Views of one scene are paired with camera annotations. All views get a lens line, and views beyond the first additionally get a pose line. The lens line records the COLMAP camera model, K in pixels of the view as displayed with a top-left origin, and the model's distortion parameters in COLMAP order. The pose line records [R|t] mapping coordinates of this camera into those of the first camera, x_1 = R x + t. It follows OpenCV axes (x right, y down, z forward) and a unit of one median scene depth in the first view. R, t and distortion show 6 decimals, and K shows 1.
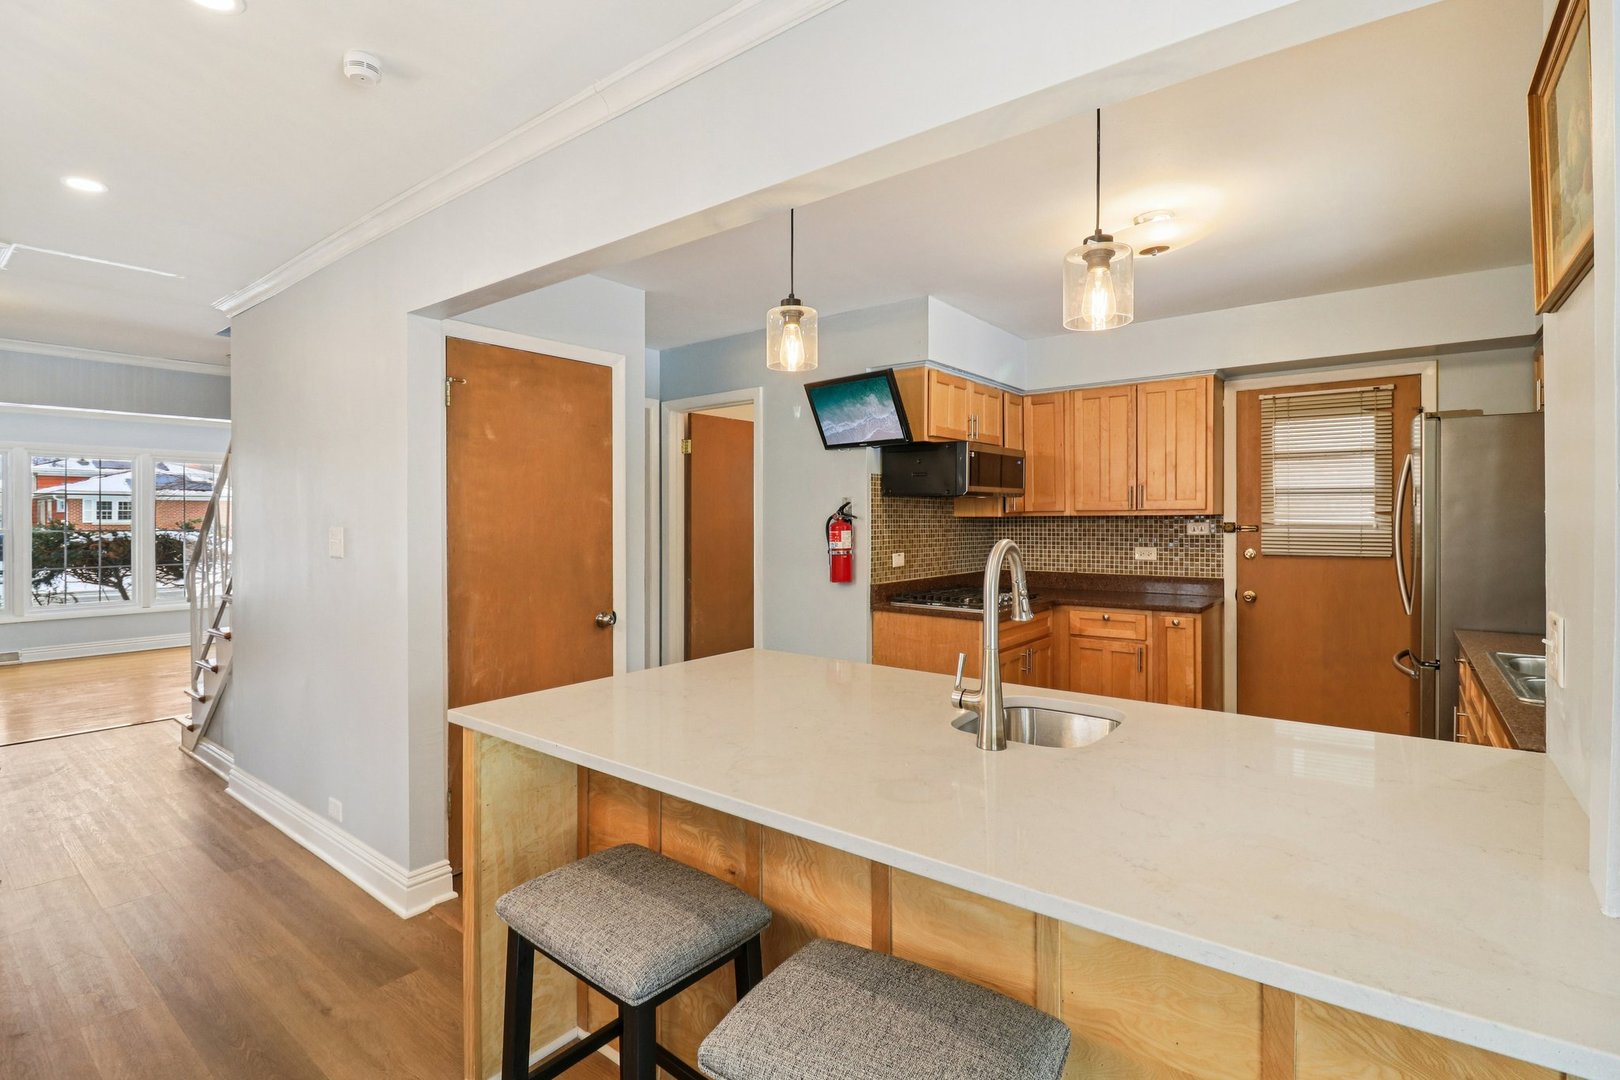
lens RADIAL K [[763.6, 0, 802.7], [0, 763.6, 518.7], [0, 0, 1]] dist [0.002778, -0.017054]
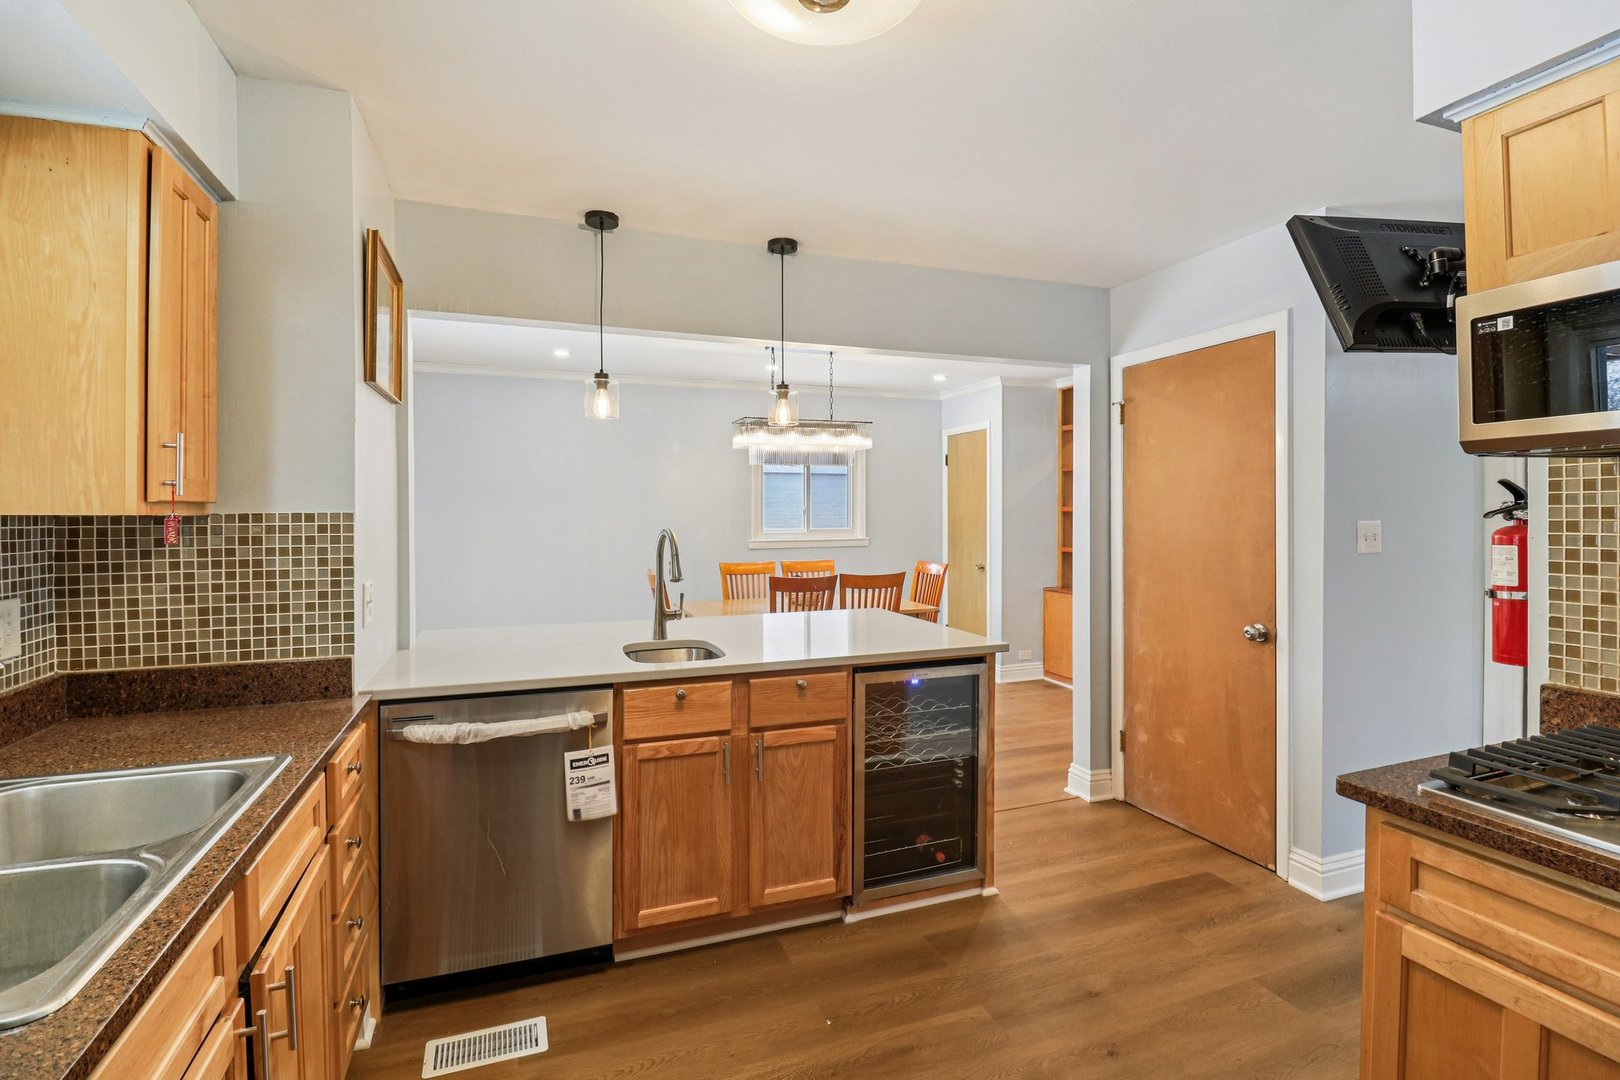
lens RADIAL K [[763.6, 0, 802.7], [0, 763.6, 518.7], [0, 0, 1]] dist [0.002778, -0.017054]
pose [[-0.518118, 0.009137, -0.855260, 0.578665], [0.001869, 0.999953, 0.009550, -0.004100], [0.855307, 0.003350, -0.518111, 0.804245]]
